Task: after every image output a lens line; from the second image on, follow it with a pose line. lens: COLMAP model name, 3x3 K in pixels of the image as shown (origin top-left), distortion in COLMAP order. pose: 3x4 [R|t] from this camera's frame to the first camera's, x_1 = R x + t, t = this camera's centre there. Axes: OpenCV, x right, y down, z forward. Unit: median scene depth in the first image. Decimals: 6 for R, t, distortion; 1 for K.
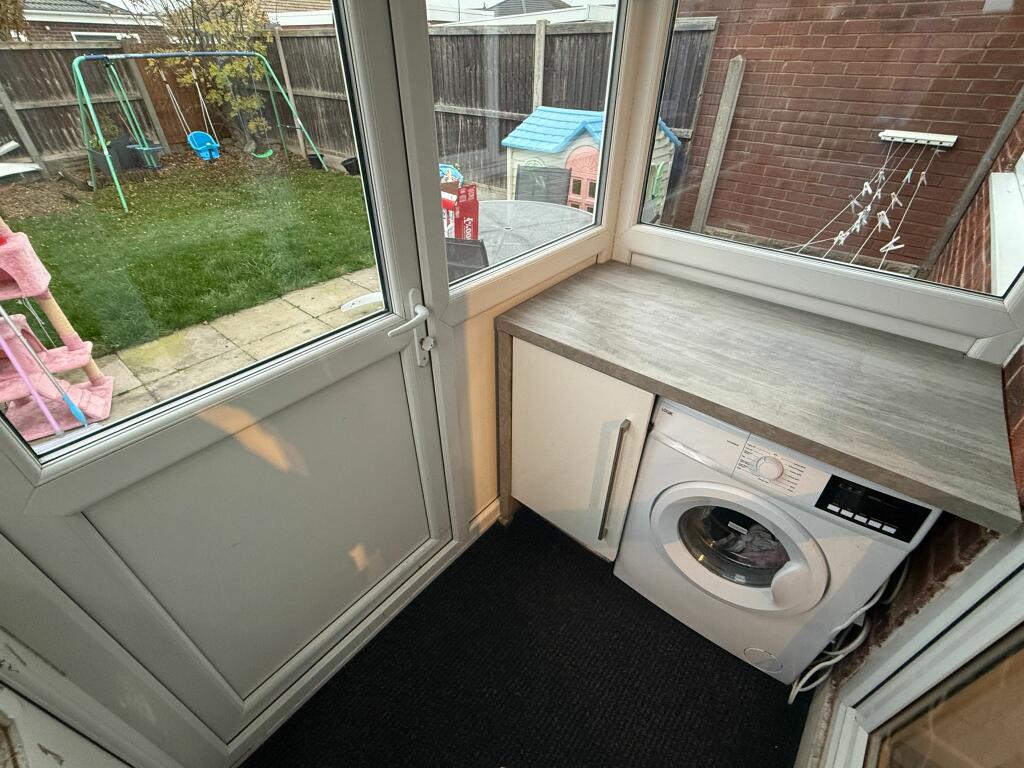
lens RADIAL K [[452.1, 0, 509.2], [0, 452.1, 391.9], [0, 0, 1]] dist [0.003823, -0.001483]
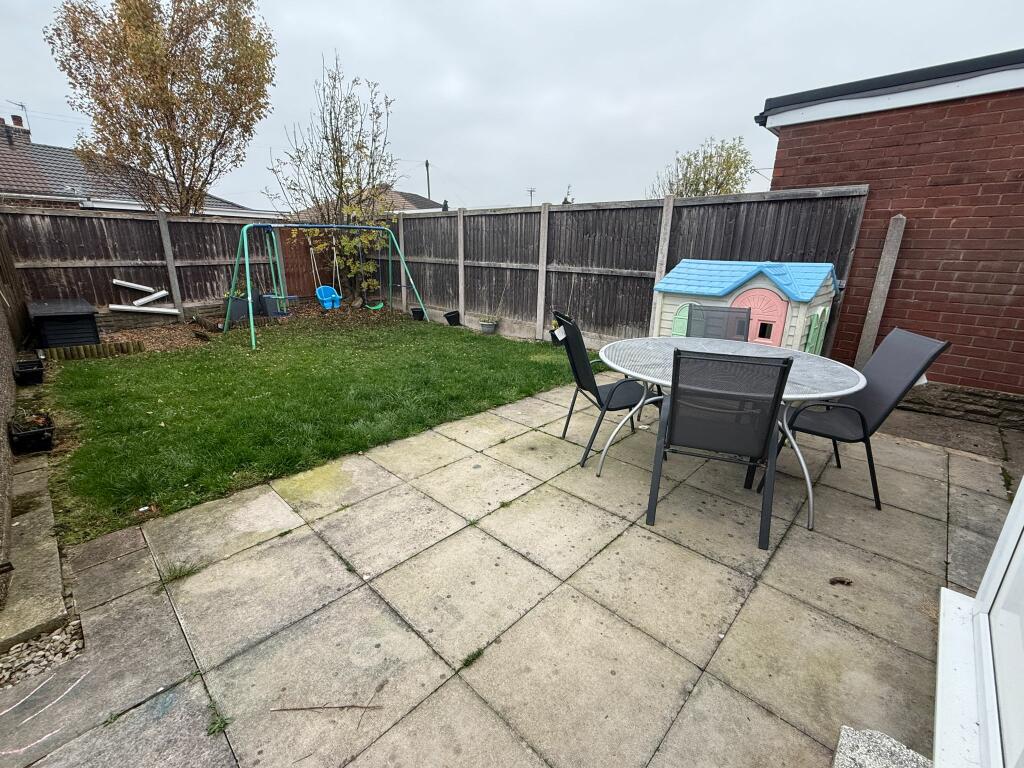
lens RADIAL K [[452.1, 0, 516.5], [0, 452.1, 387.6], [0, 0, 1]] dist [0.003823, -0.001483]
pose [[0.997844, 0.027894, -0.059406, -0.227559], [-0.046121, 0.942021, -0.332368, 0.004015], [0.046691, 0.334391, 0.941277, 0.103481]]
